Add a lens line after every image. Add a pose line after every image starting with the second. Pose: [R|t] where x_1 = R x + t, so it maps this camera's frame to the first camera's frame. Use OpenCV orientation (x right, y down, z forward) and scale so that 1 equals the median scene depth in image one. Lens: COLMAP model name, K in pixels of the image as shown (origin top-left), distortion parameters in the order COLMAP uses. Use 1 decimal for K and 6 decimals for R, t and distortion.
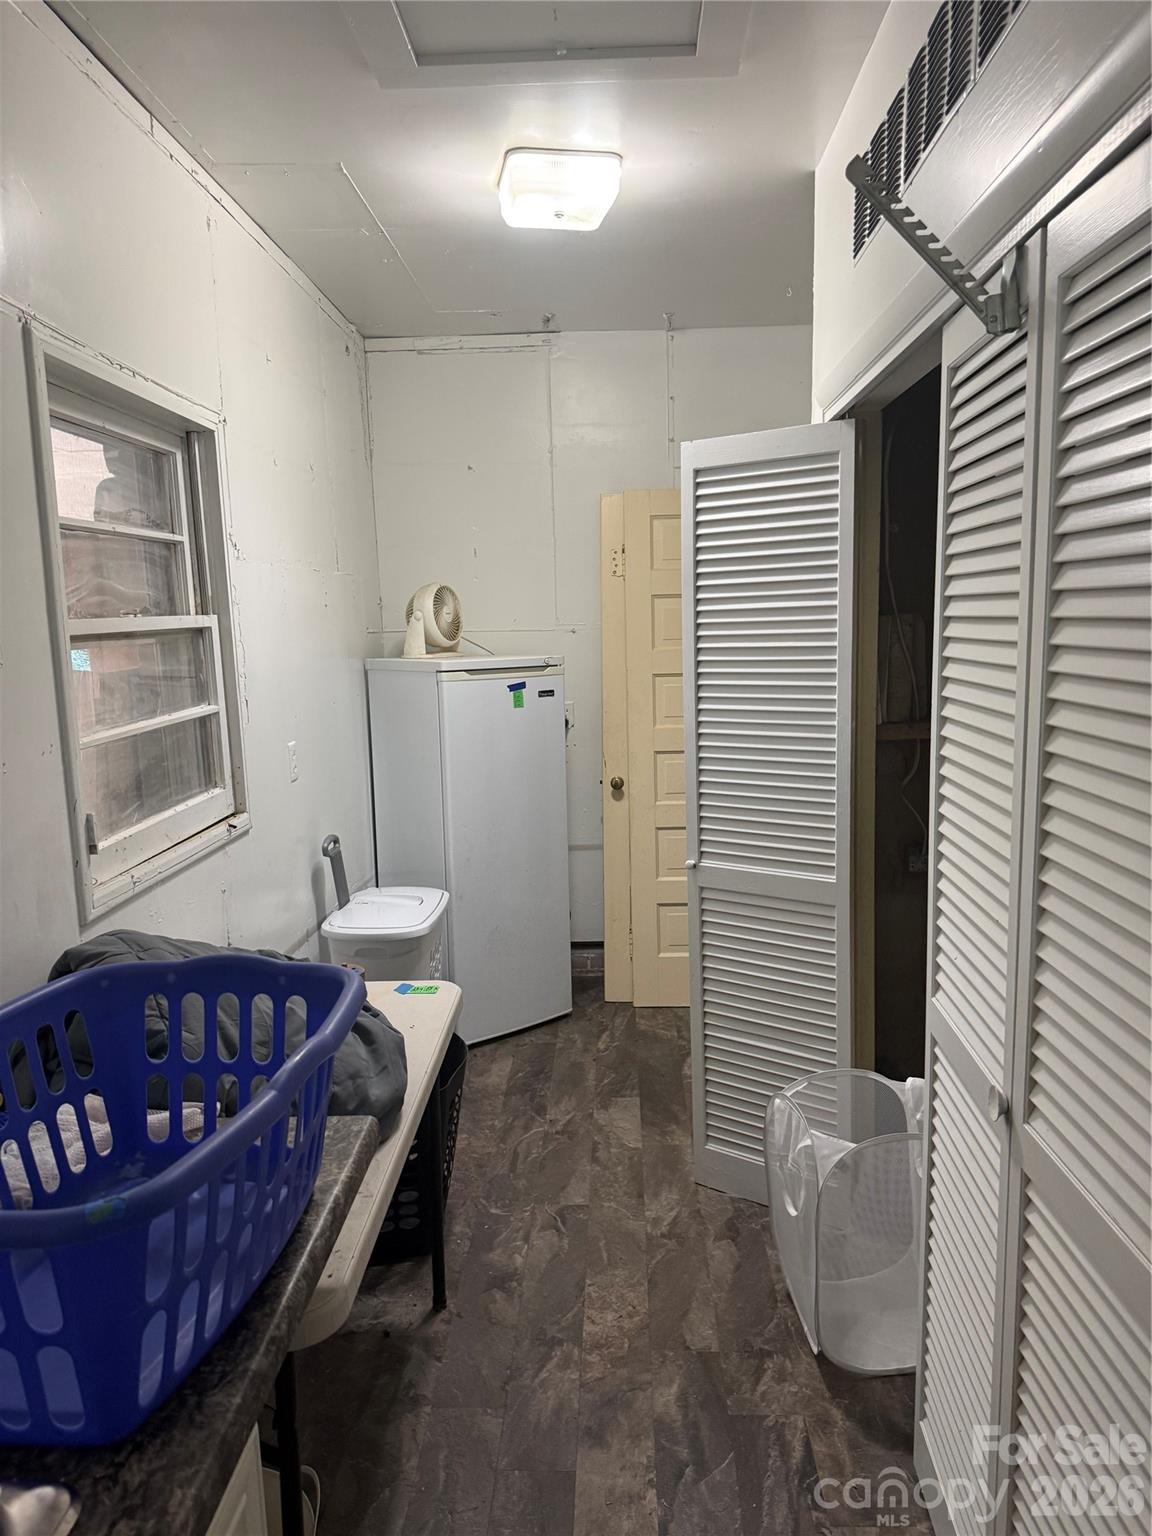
lens RADIAL K [[1063.5, 0, 577.2], [0, 1063.5, 770.4], [0, 0, 1]] dist [-0.000965, -0.031430]
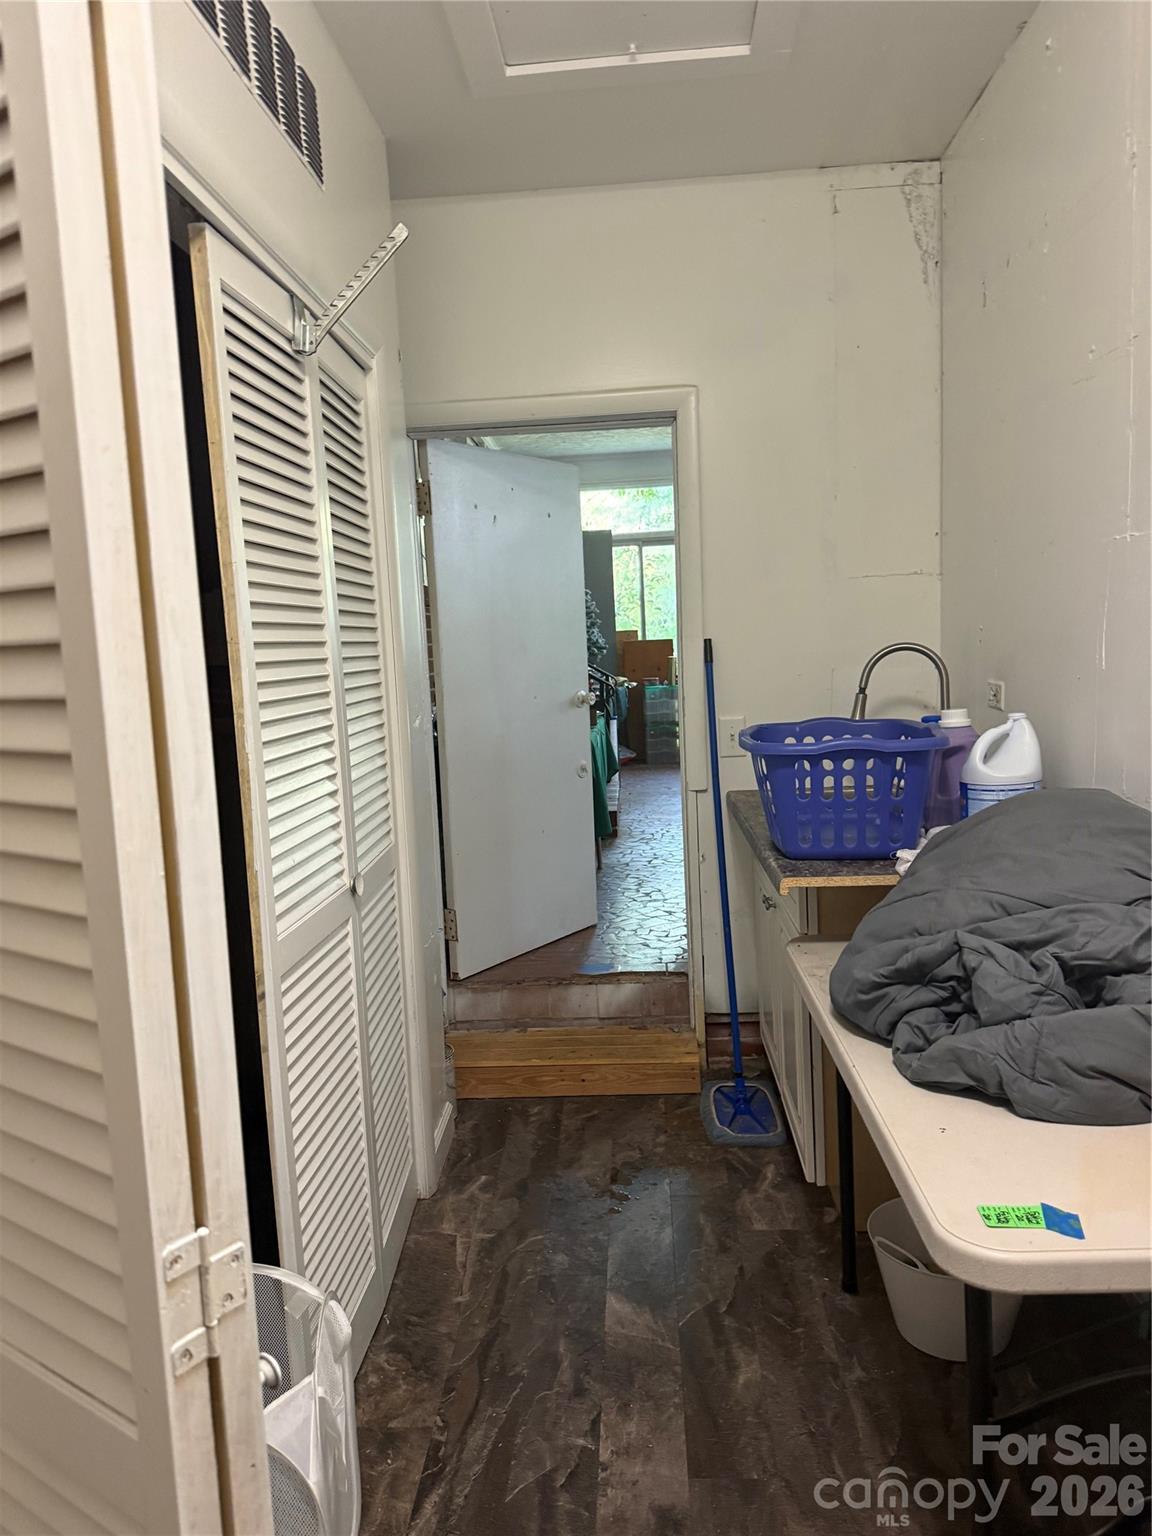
lens RADIAL K [[1063.5, 0, 576.7], [0, 1063.5, 765.3], [0, 0, 1]] dist [-0.000965, -0.031430]
pose [[-0.996975, 0.072327, 0.028463, 0.023539], [0.077224, 0.963287, 0.257129, -0.146553], [-0.008820, 0.258549, -0.965958, 1.710357]]
